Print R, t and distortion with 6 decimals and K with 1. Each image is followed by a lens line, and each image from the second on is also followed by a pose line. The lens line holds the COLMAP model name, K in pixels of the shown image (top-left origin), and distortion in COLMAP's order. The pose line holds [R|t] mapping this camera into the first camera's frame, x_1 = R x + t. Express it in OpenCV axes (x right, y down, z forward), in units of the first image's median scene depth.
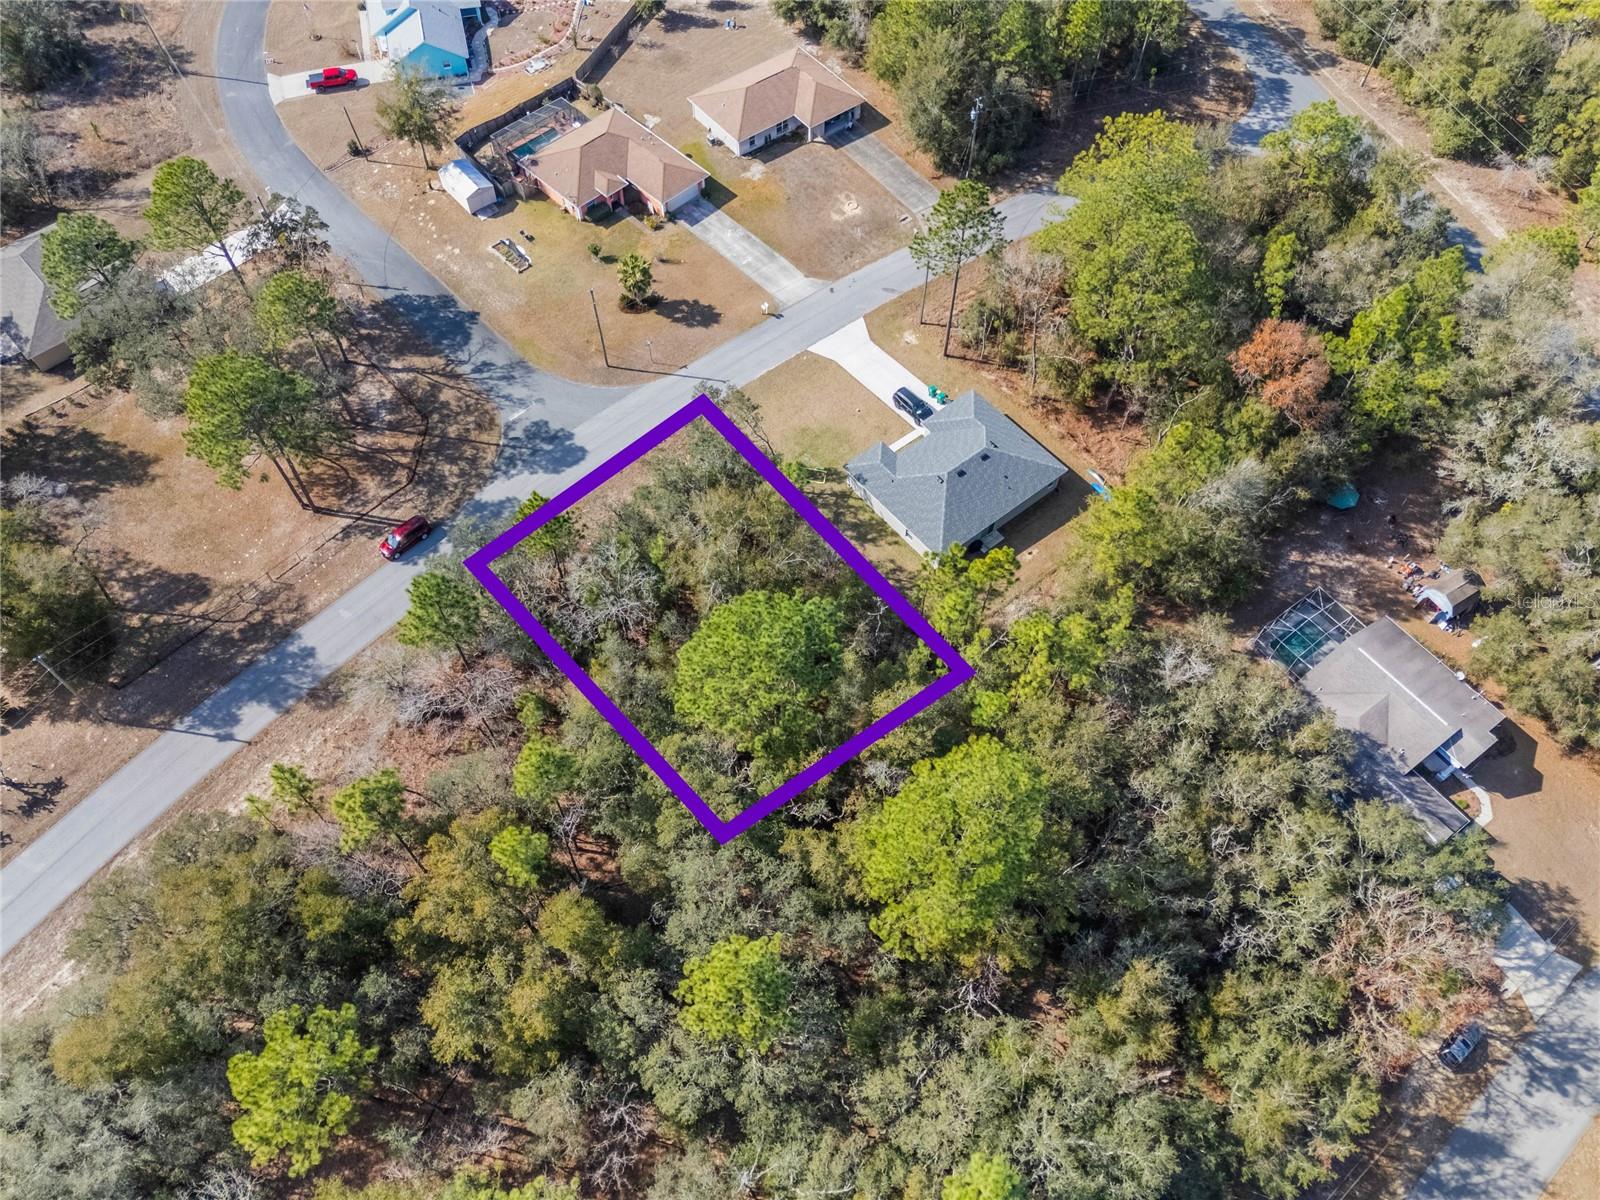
lens RADIAL K [[1171.9, 0, 798.3], [0, 1171.9, 594.0], [0, 0, 1]] dist [0.072608, -0.061310]
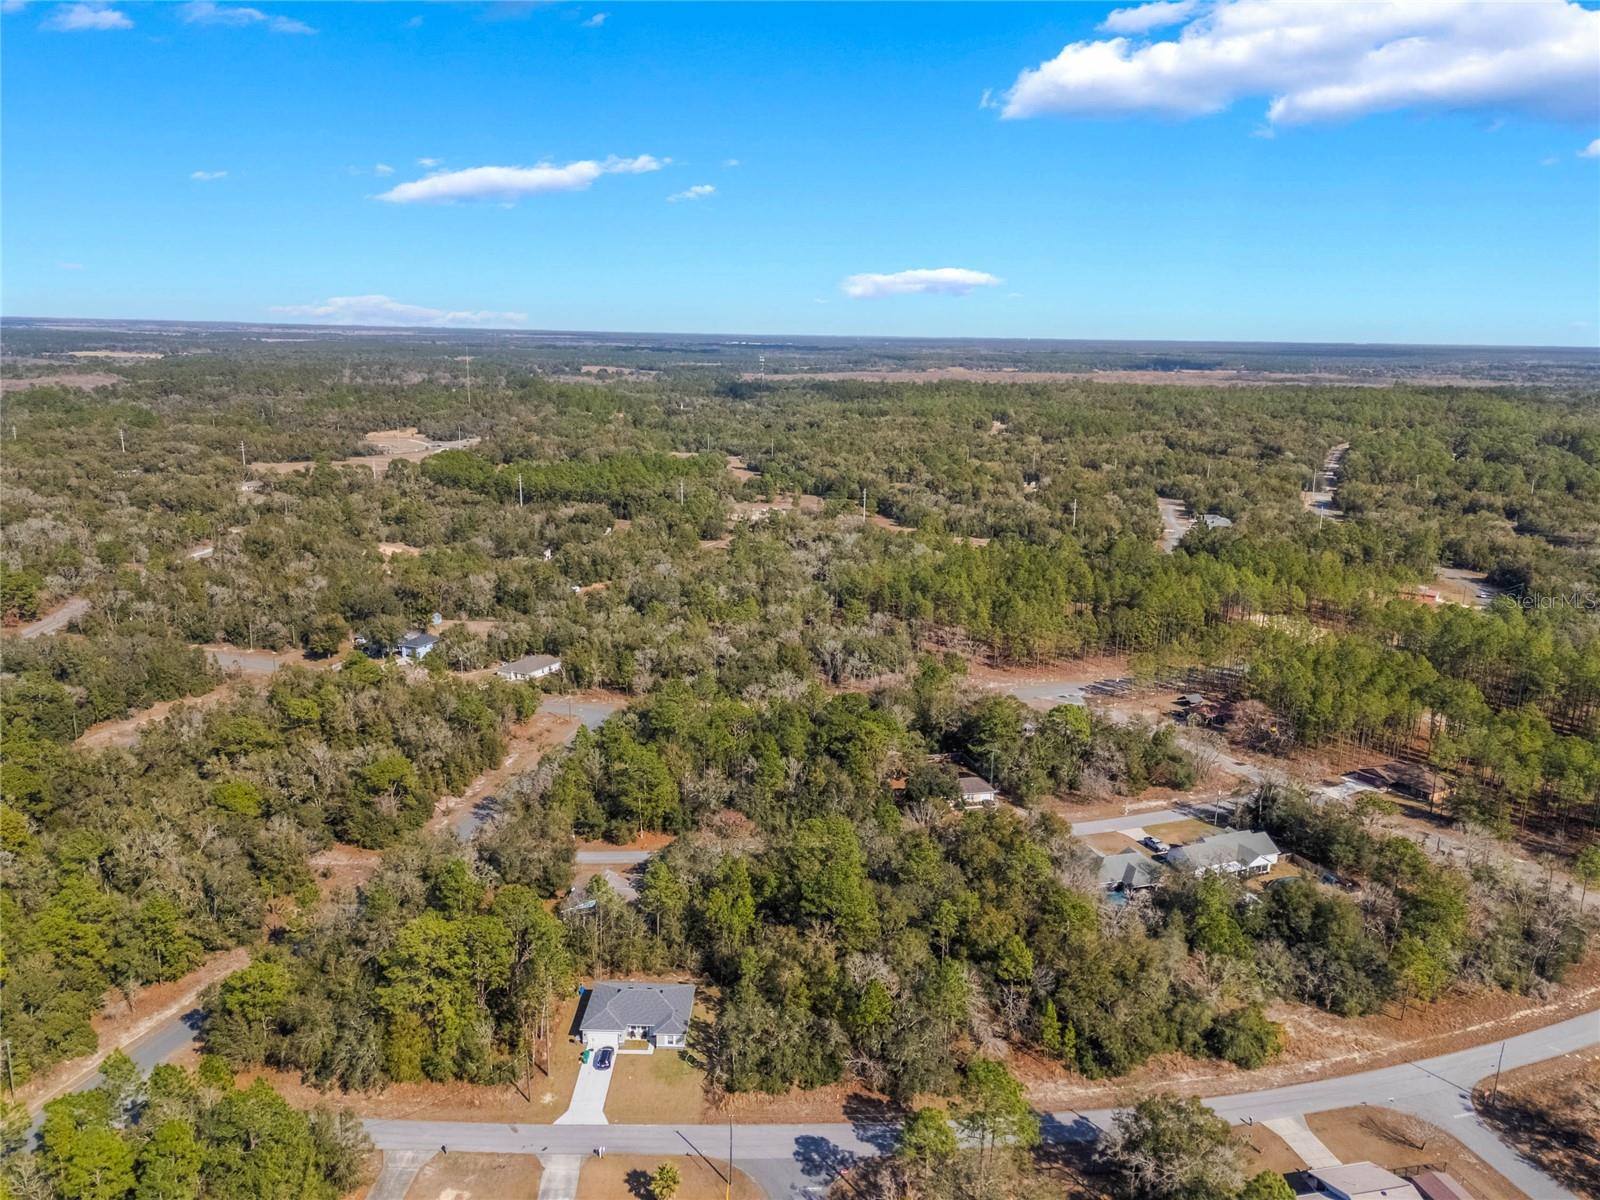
lens RADIAL K [[1171.9, 0, 798.3], [0, 1171.9, 594.0], [0, 0, 1]] dist [0.072608, -0.061310]
pose [[-0.764731, -0.162805, 0.623443, -0.903132], [0.532720, 0.384559, 0.753872, -1.349877], [-0.362485, 0.908630, -0.207355, 0.675157]]
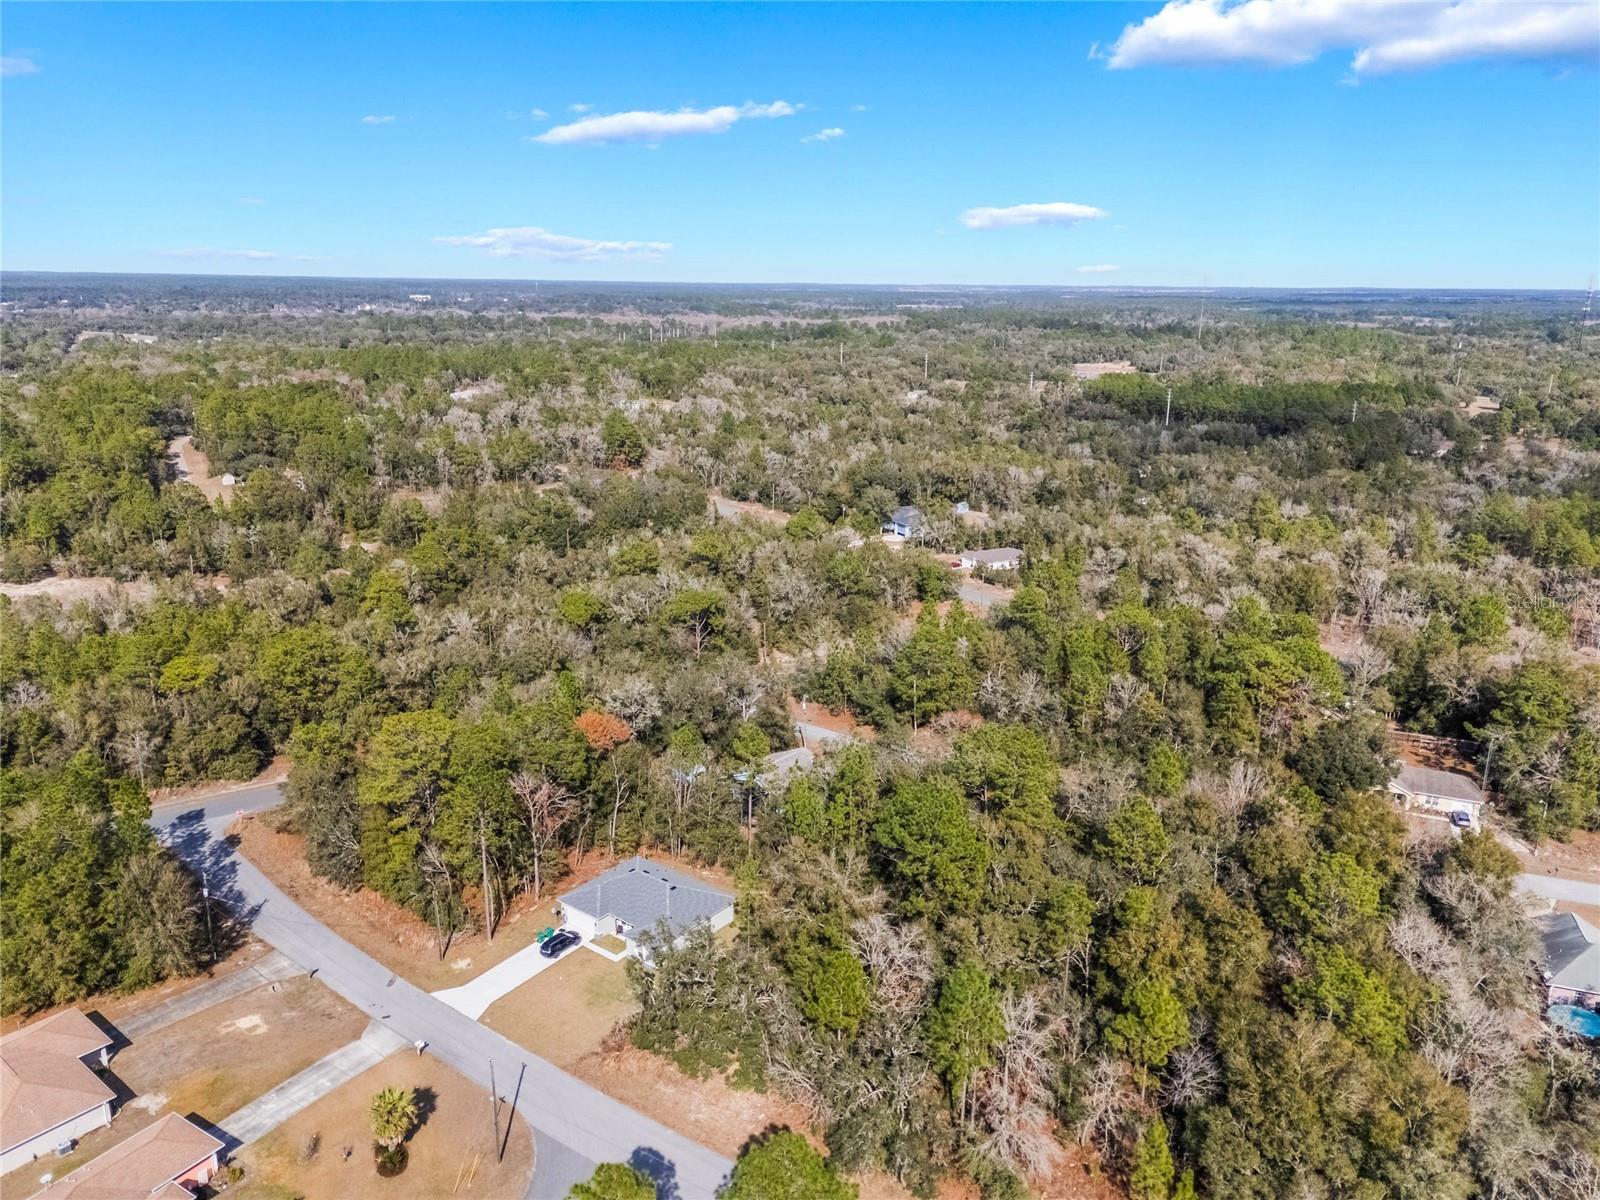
lens RADIAL K [[1171.9, 0, 798.3], [0, 1171.9, 594.0], [0, 0, 1]] dist [0.072608, -0.061310]
pose [[-0.225852, -0.261621, 0.938374, -0.884029], [0.818619, 0.471188, 0.328397, -0.484058], [-0.528066, 0.842340, 0.107749, 0.476355]]
